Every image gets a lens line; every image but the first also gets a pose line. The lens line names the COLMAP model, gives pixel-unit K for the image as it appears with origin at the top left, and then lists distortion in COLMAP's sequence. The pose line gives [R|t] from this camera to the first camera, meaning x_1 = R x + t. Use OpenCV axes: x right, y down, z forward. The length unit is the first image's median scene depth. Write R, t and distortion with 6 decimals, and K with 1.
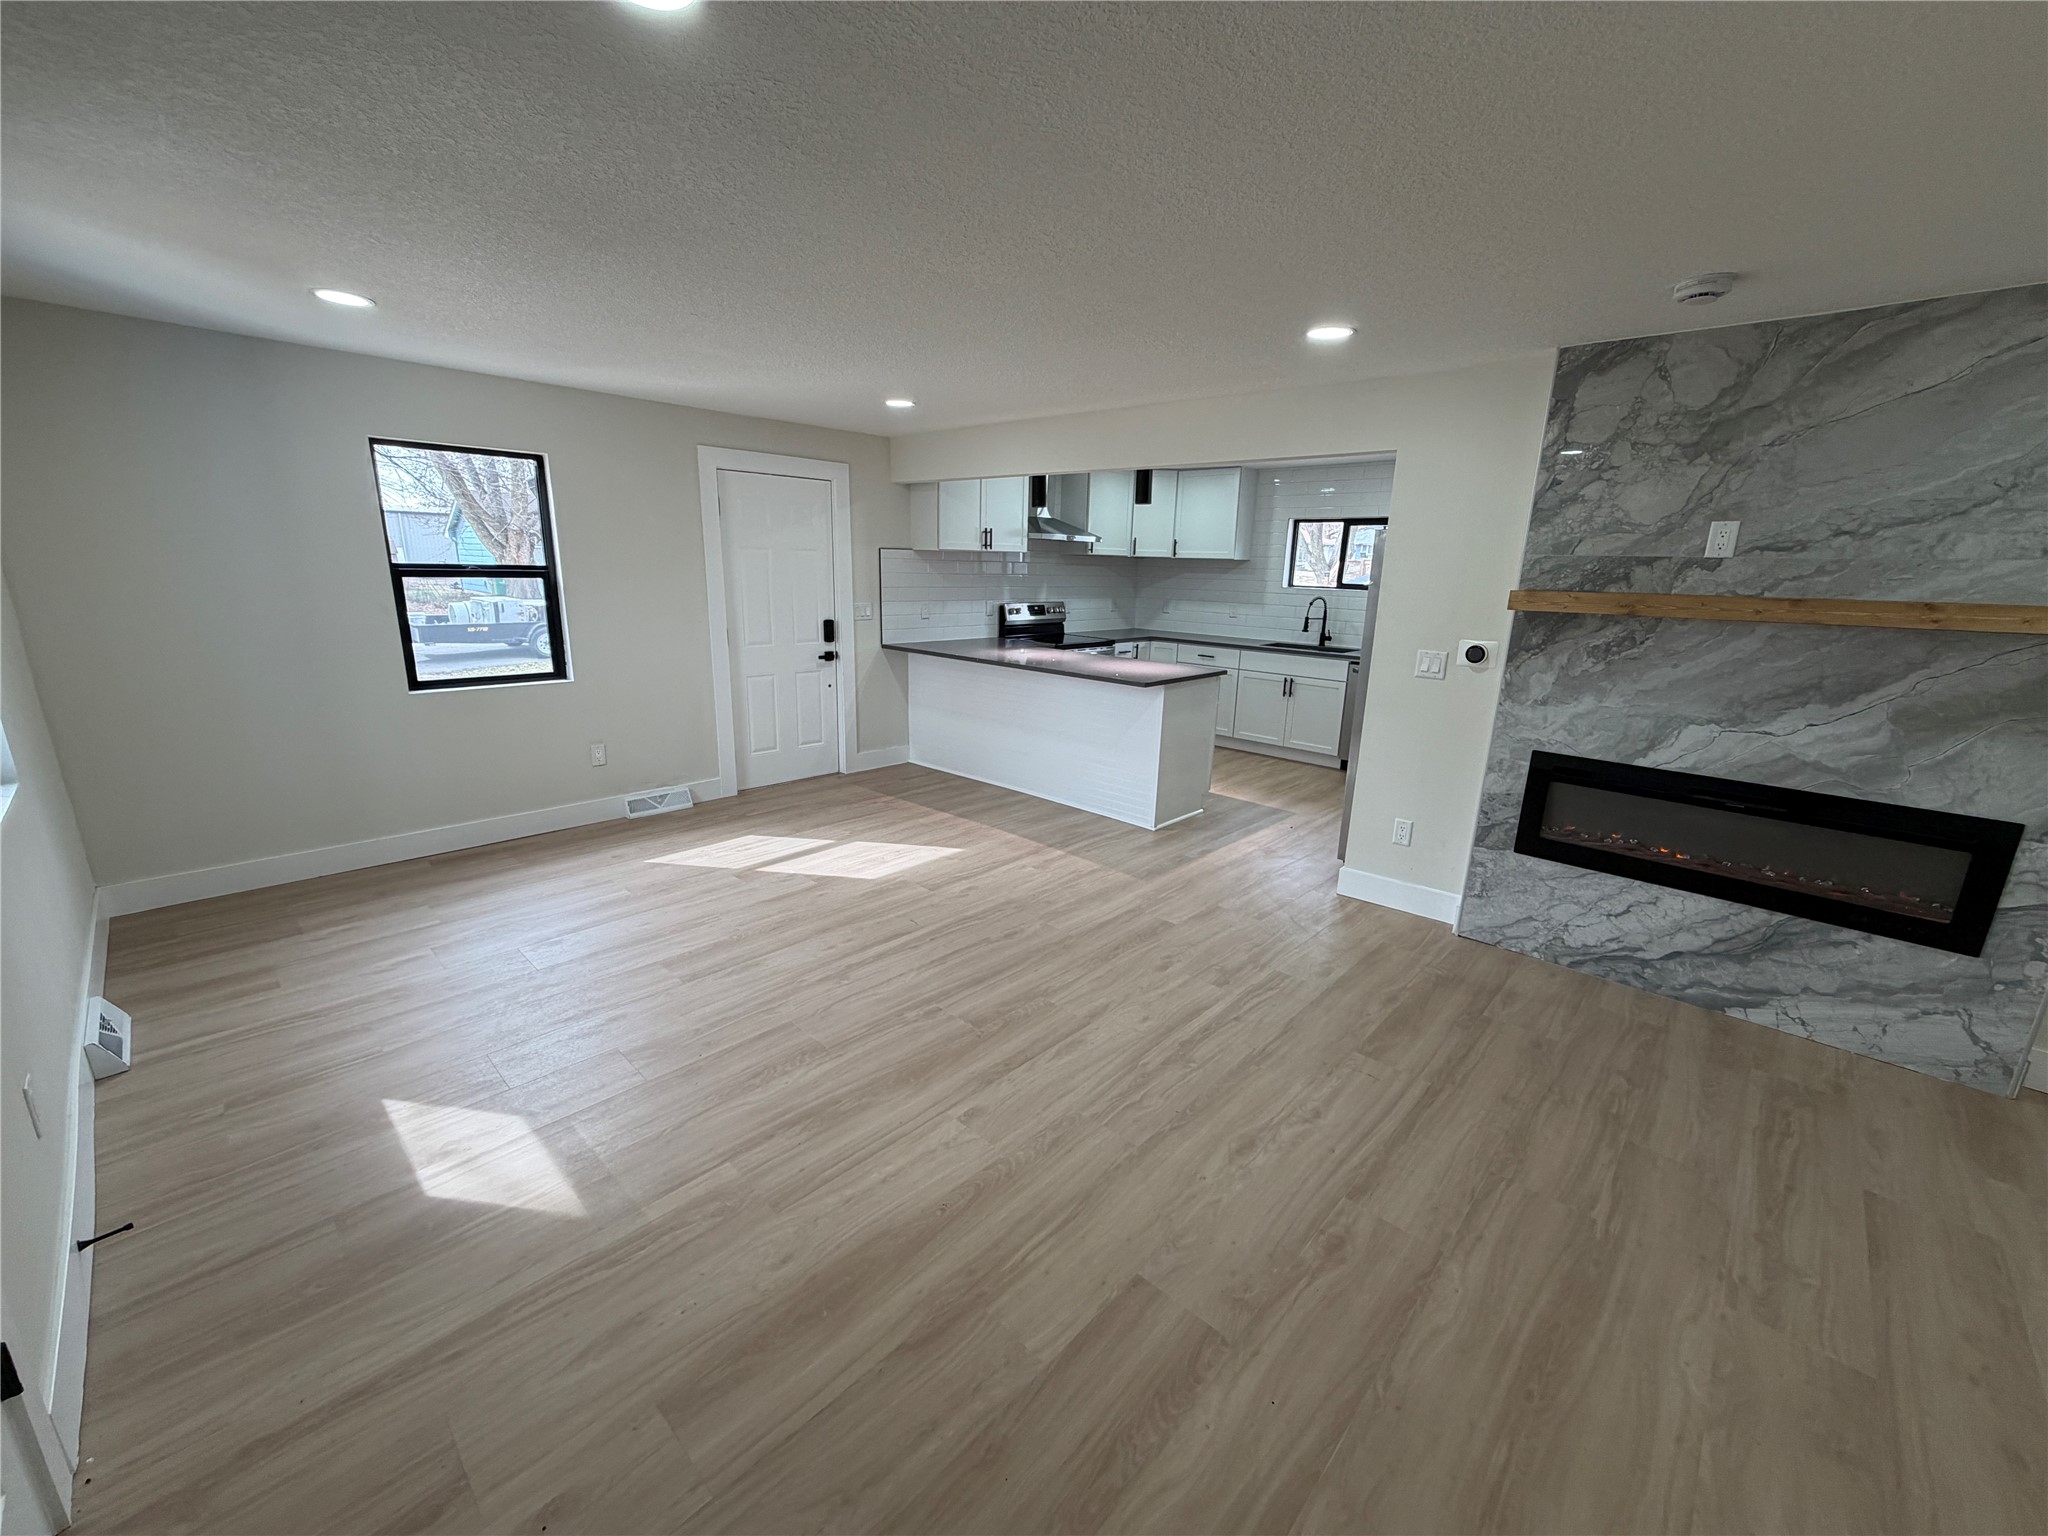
lens RADIAL K [[814.3, 0, 1021.0], [0, 814.3, 769.7], [0, 0, 1]] dist [0.000460, 0.000368]
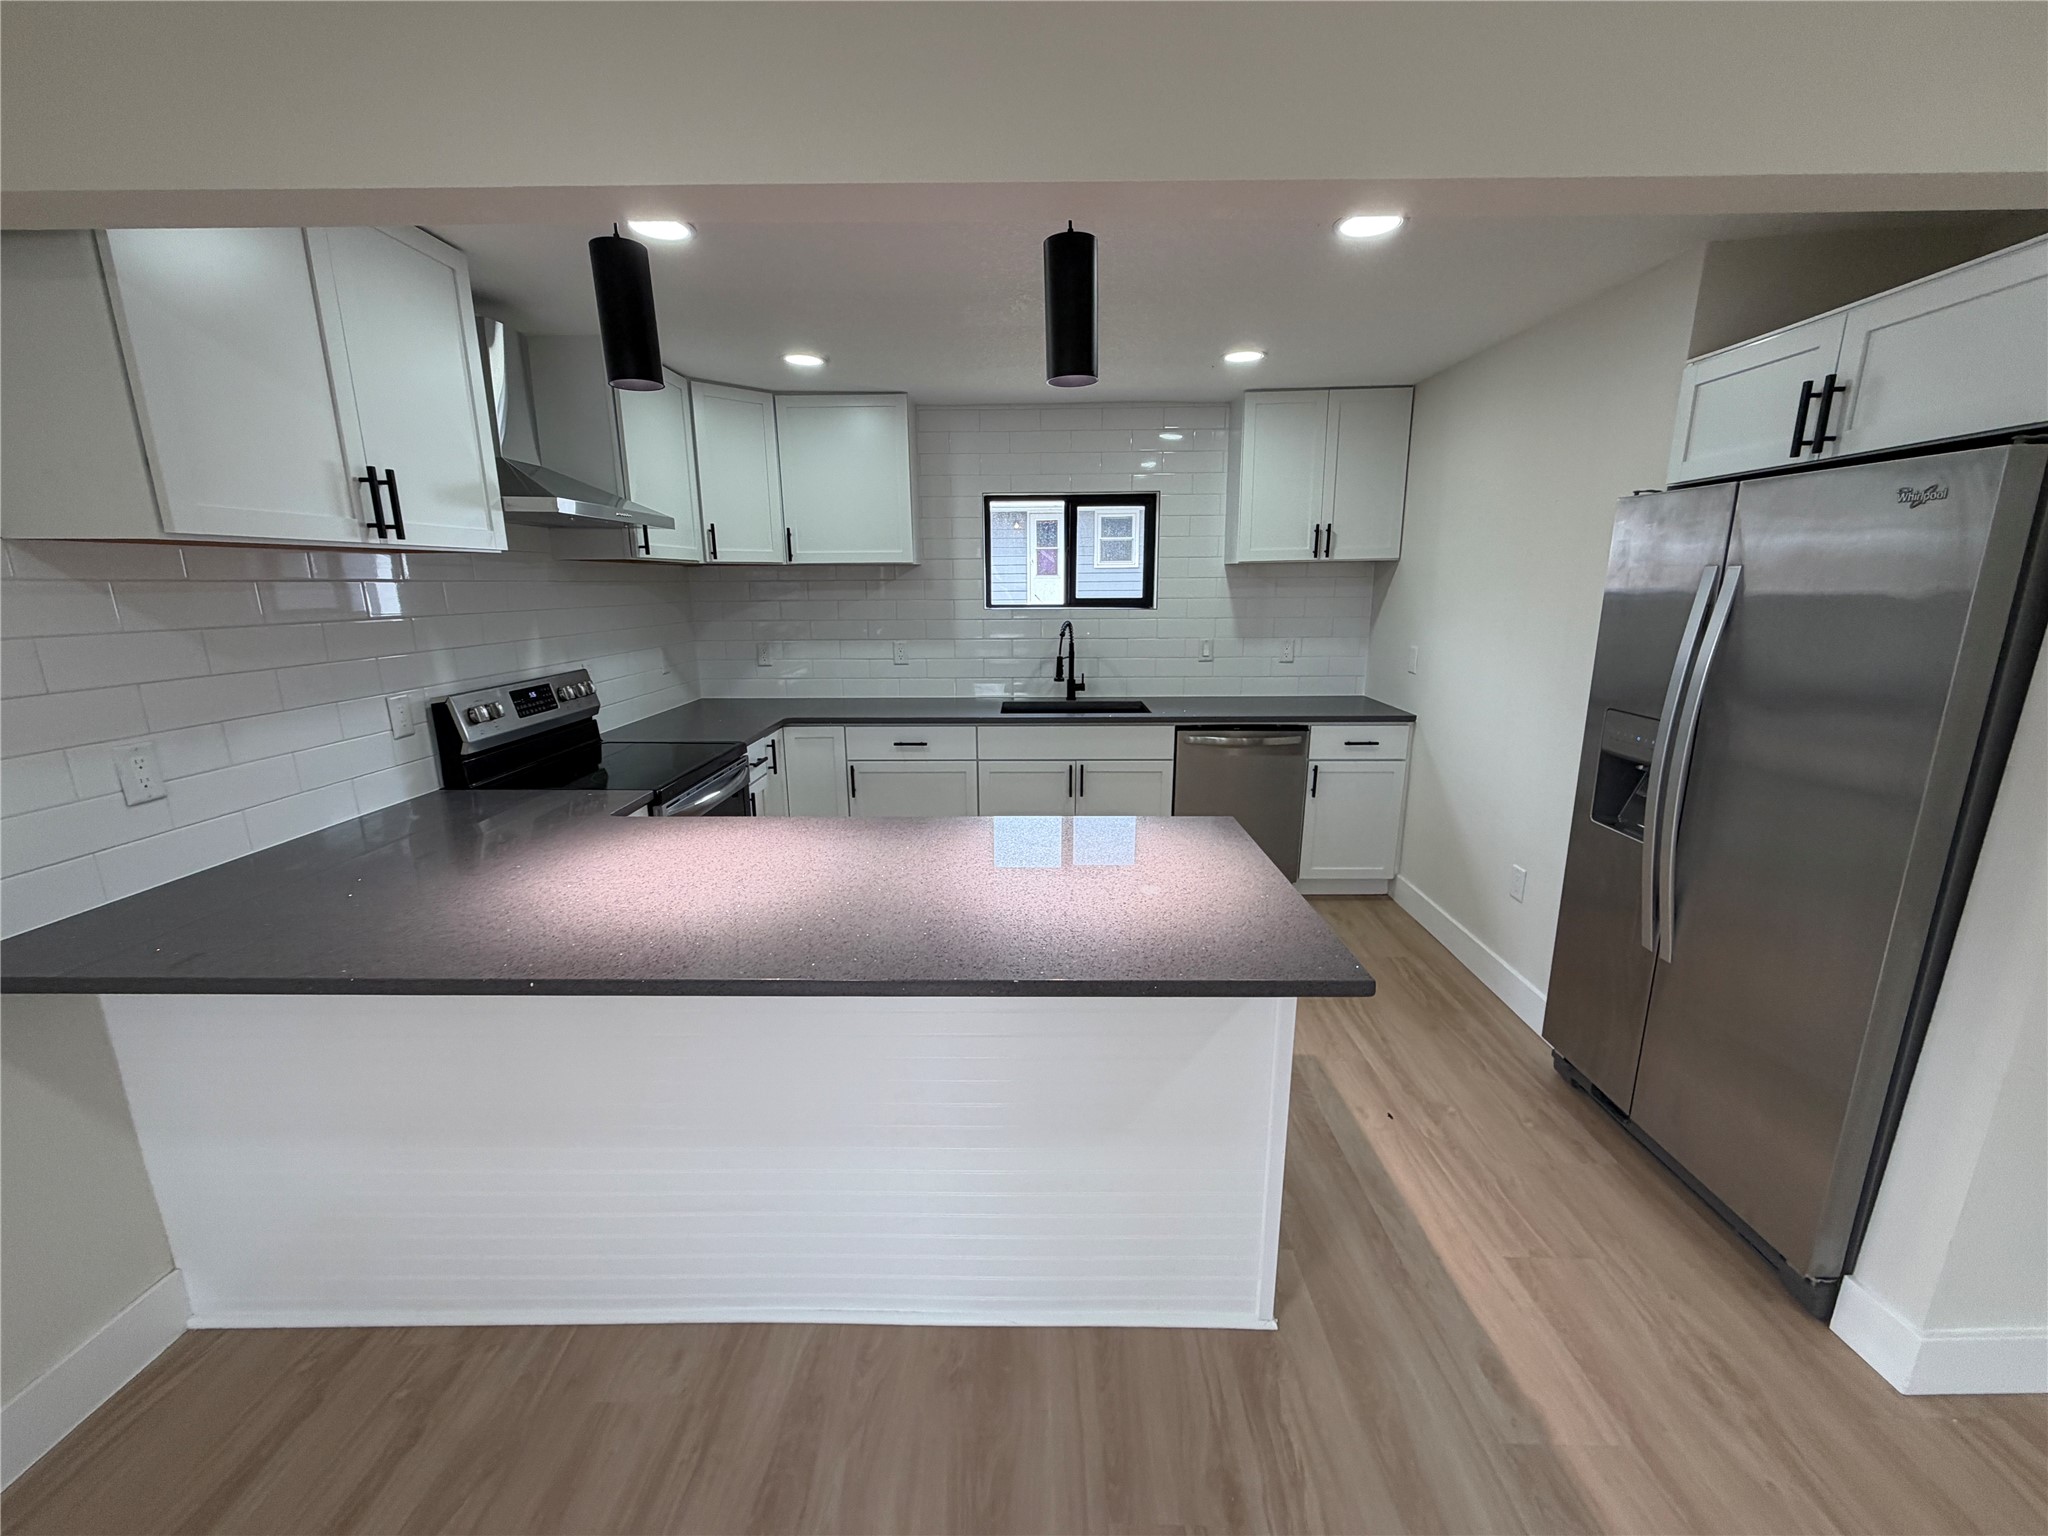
lens RADIAL K [[814.3, 0, 1021.0], [0, 814.3, 769.7], [0, 0, 1]] dist [0.000460, 0.000368]
pose [[0.738819, -0.181370, 0.649039, -0.153104], [0.190992, 0.979968, 0.056435, -0.307320], [-0.646273, 0.082265, 0.758659, 1.209440]]
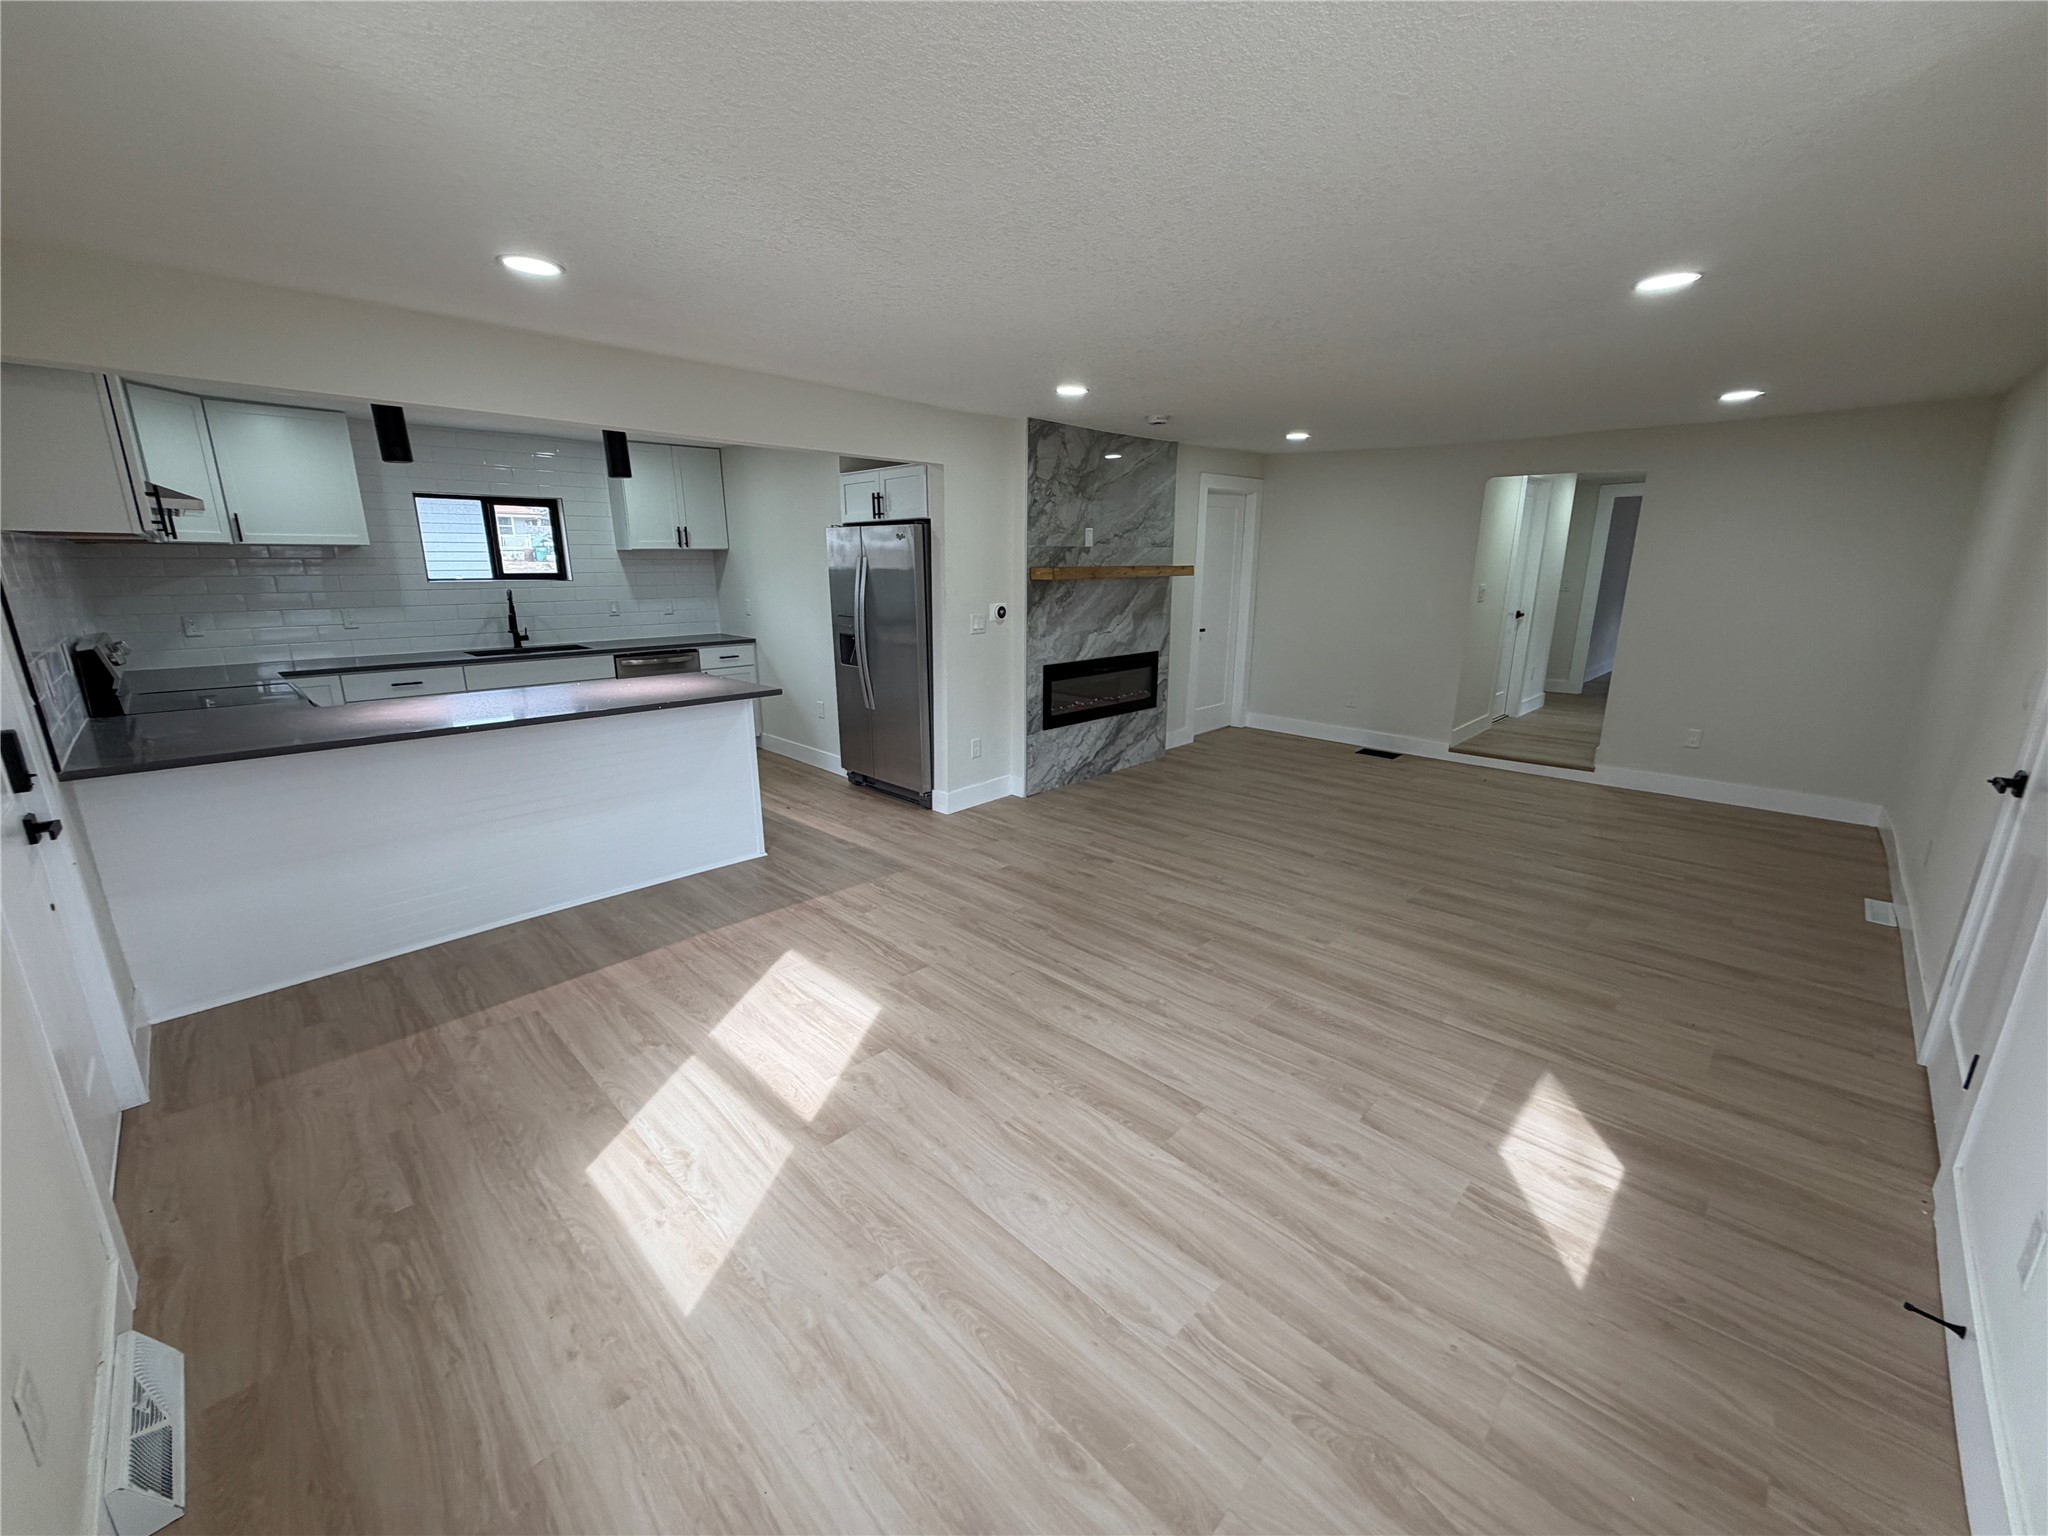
lens RADIAL K [[814.3, 0, 1021.0], [0, 814.3, 769.7], [0, 0, 1]] dist [0.000460, 0.000368]
pose [[0.020173, -0.273610, 0.961629, -1.018233], [0.246763, 0.933432, 0.260410, -0.270724], [-0.968866, 0.232041, 0.086347, 0.971568]]
